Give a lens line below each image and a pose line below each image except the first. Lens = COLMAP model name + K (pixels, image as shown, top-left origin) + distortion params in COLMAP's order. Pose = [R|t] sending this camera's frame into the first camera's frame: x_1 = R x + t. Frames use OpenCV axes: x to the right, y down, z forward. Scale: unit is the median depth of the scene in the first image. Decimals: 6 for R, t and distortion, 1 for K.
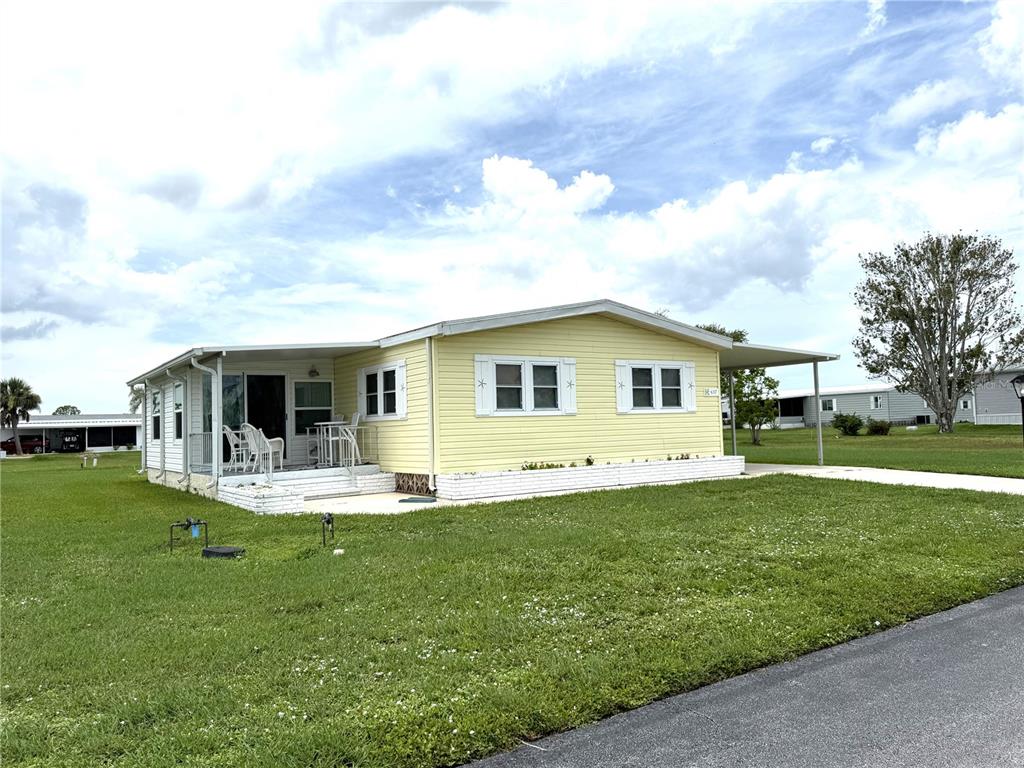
lens RADIAL K [[736.9, 0, 512.0], [0, 736.9, 384.0], [0, 0, 1]] dist [-0.002347, -0.000239]
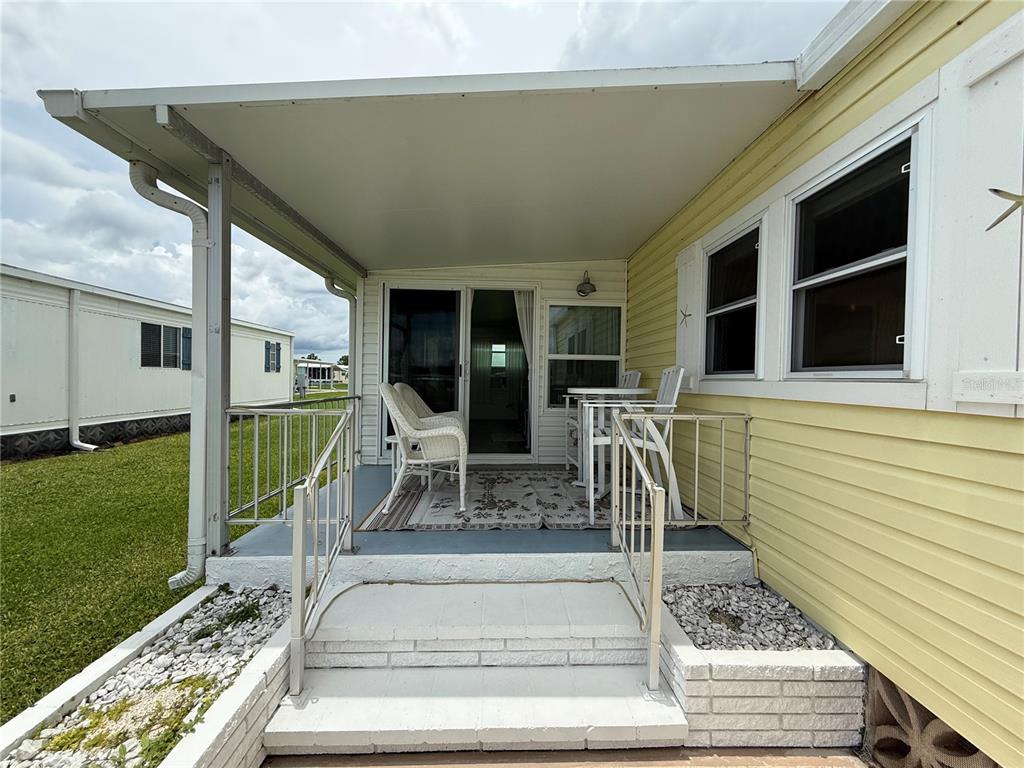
lens RADIAL K [[408.4, 0, 511.8], [0, 408.4, 383.0], [0, 0, 1]] dist [-0.001091, -0.000079]
pose [[0.841160, 0.057843, -0.537684, -0.174712], [-0.022476, 0.997144, 0.072109, 0.035416], [0.540319, -0.048570, 0.840057, 0.815457]]
